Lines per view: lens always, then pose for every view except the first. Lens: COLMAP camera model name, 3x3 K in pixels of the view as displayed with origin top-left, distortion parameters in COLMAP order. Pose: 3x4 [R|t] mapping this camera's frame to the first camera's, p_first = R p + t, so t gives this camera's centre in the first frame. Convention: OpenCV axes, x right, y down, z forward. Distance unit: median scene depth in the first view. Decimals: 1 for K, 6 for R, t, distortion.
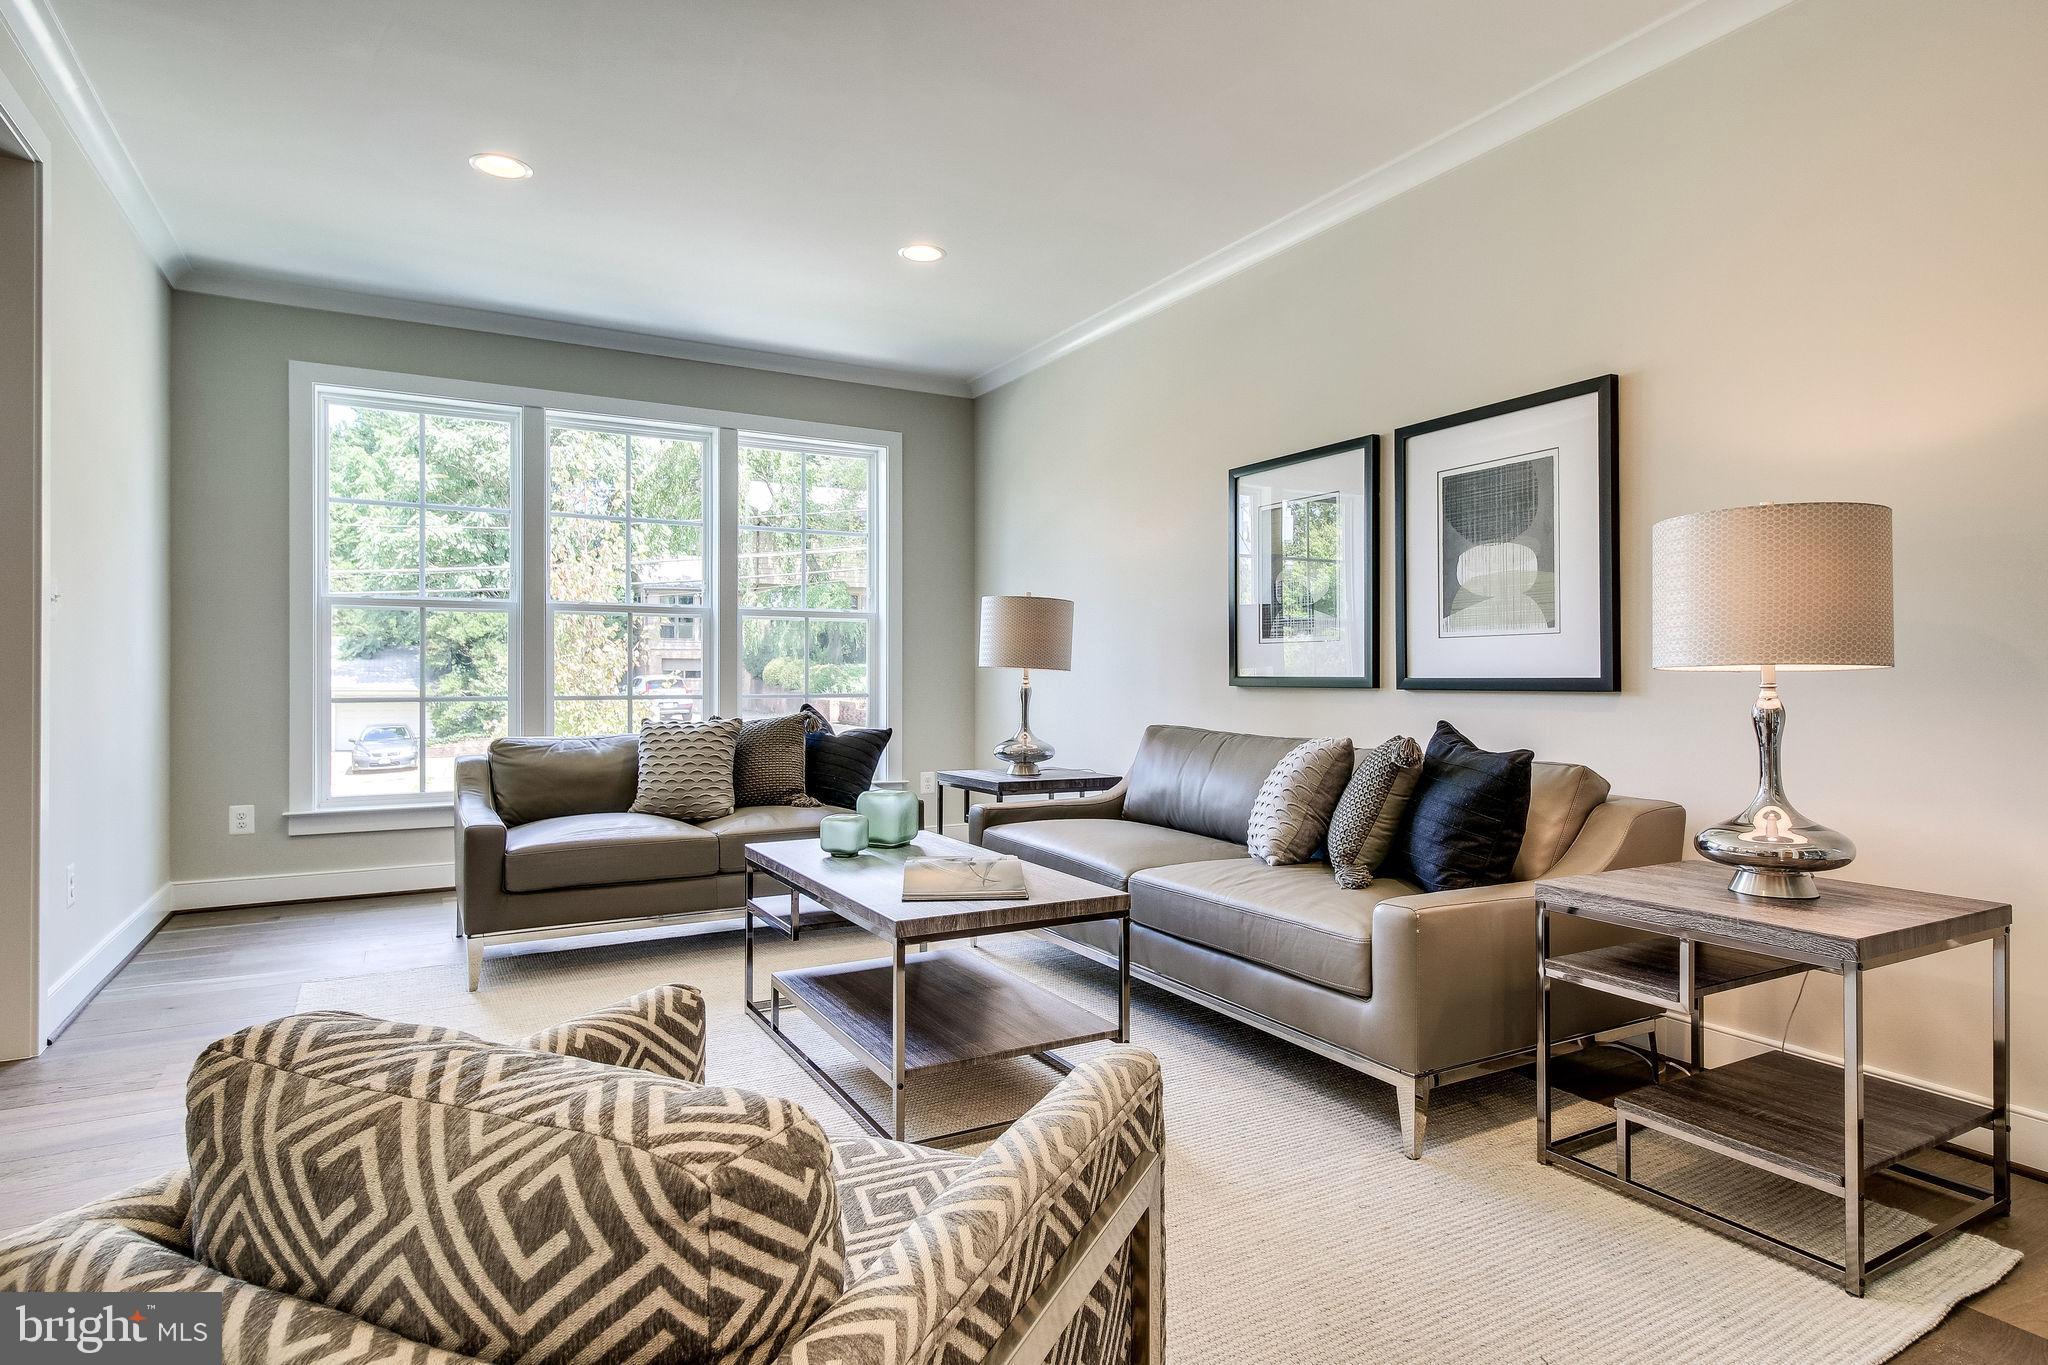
lens RADIAL K [[1111.0, 0, 1024.0], [0, 1111.0, 682.5], [0, 0, 1]] dist [-0.001803, -0.000742]
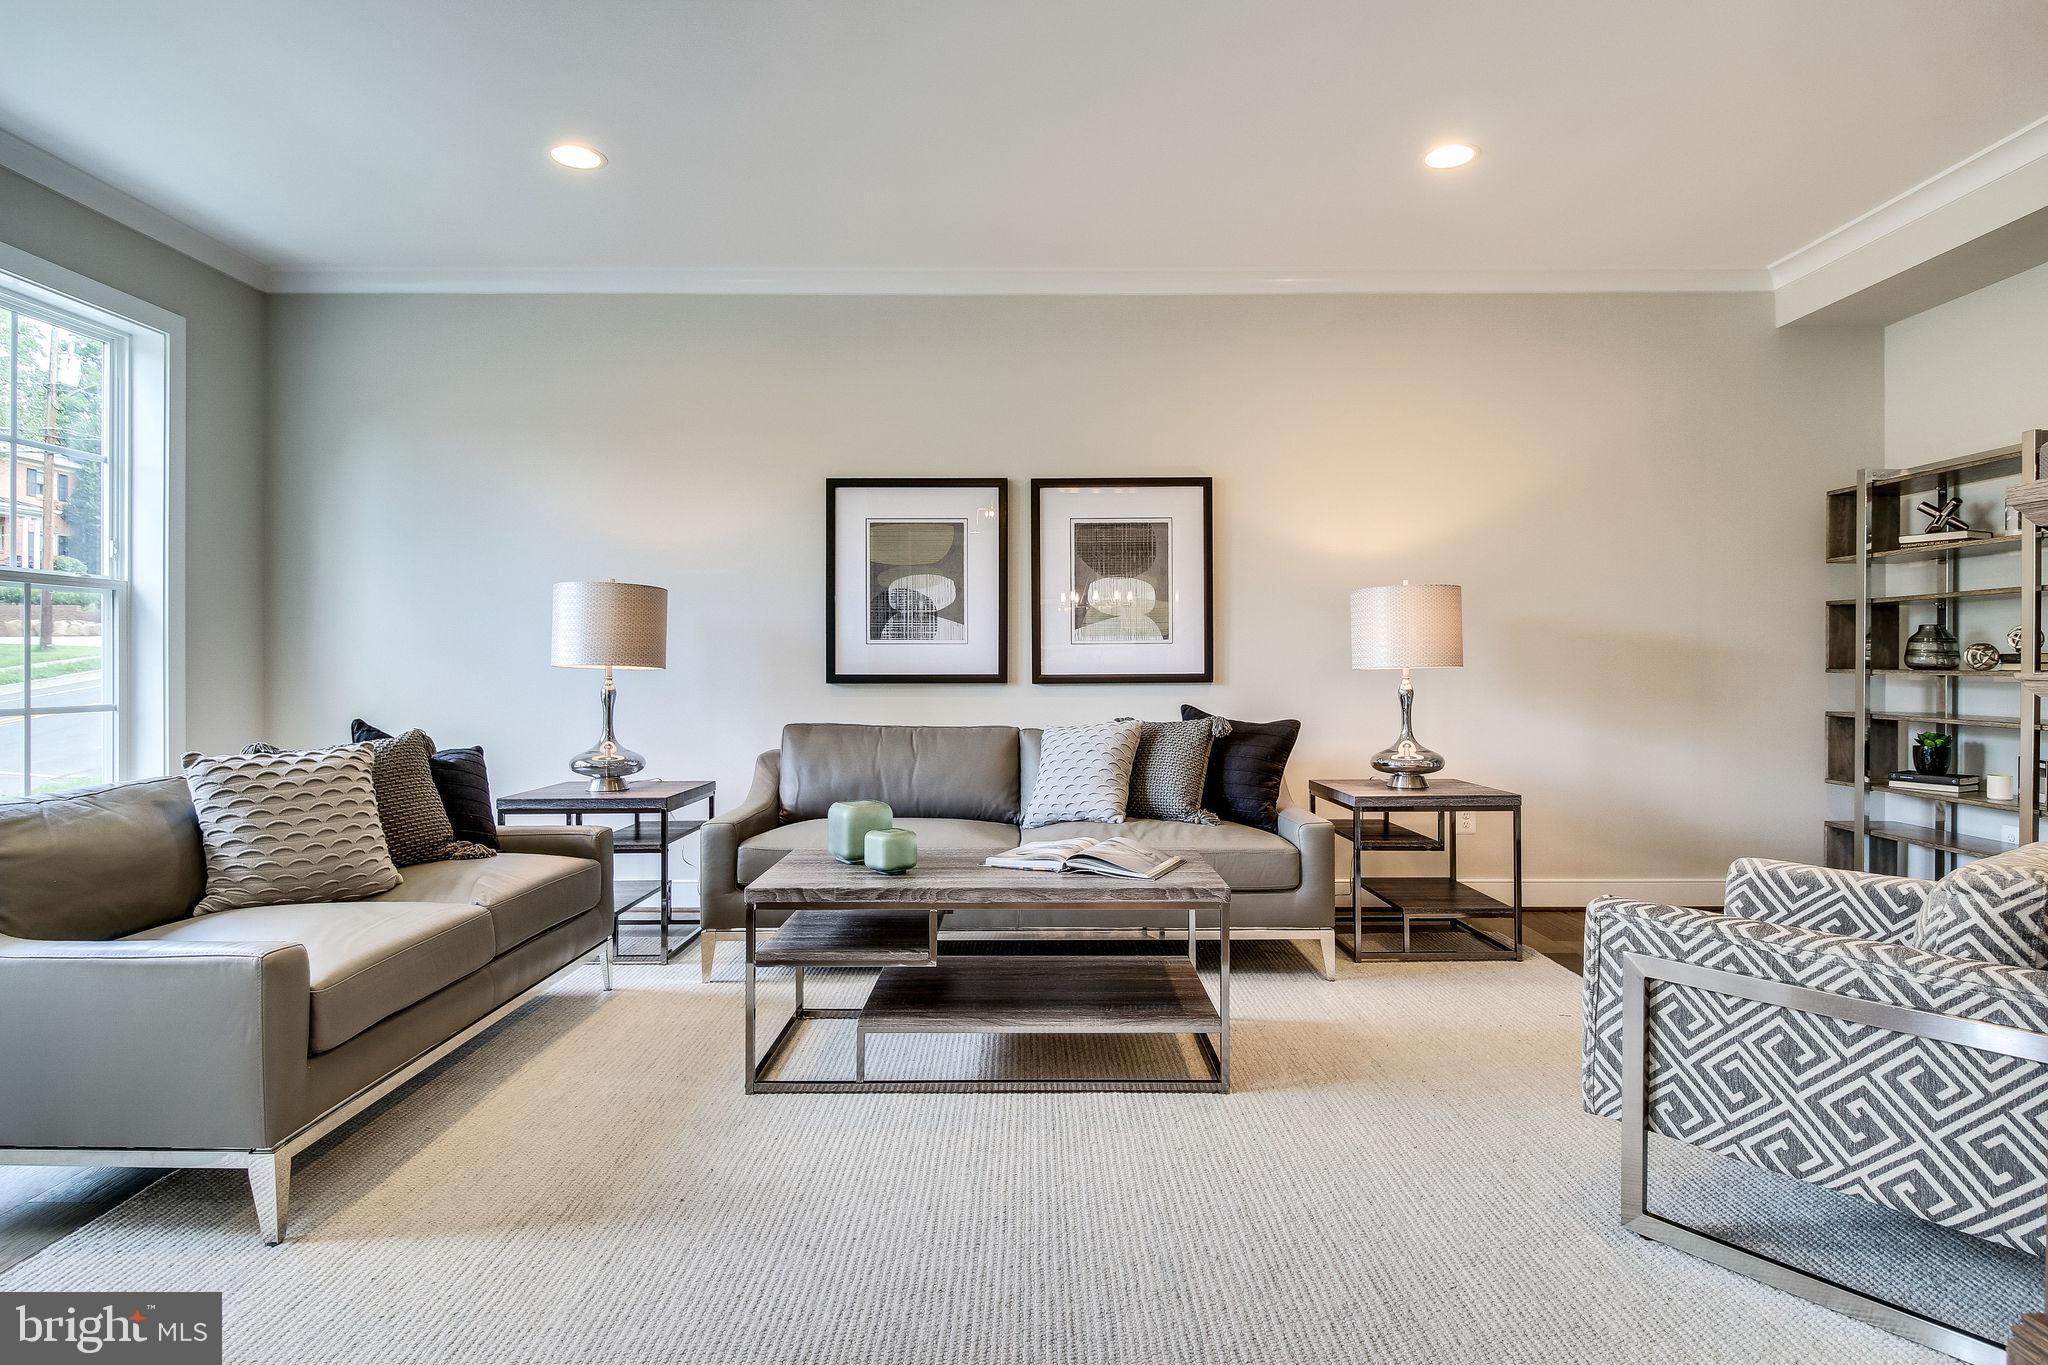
lens RADIAL K [[1183.0, 0, 1023.0], [0, 1183.0, 654.3], [0, 0, 1]] dist [-0.002703, -0.004568]
pose [[0.474317, 0.007008, 0.880326, -0.857509], [0.010332, 0.999855, -0.013526, -0.009682], [-0.880293, 0.015511, 0.474176, 0.373670]]
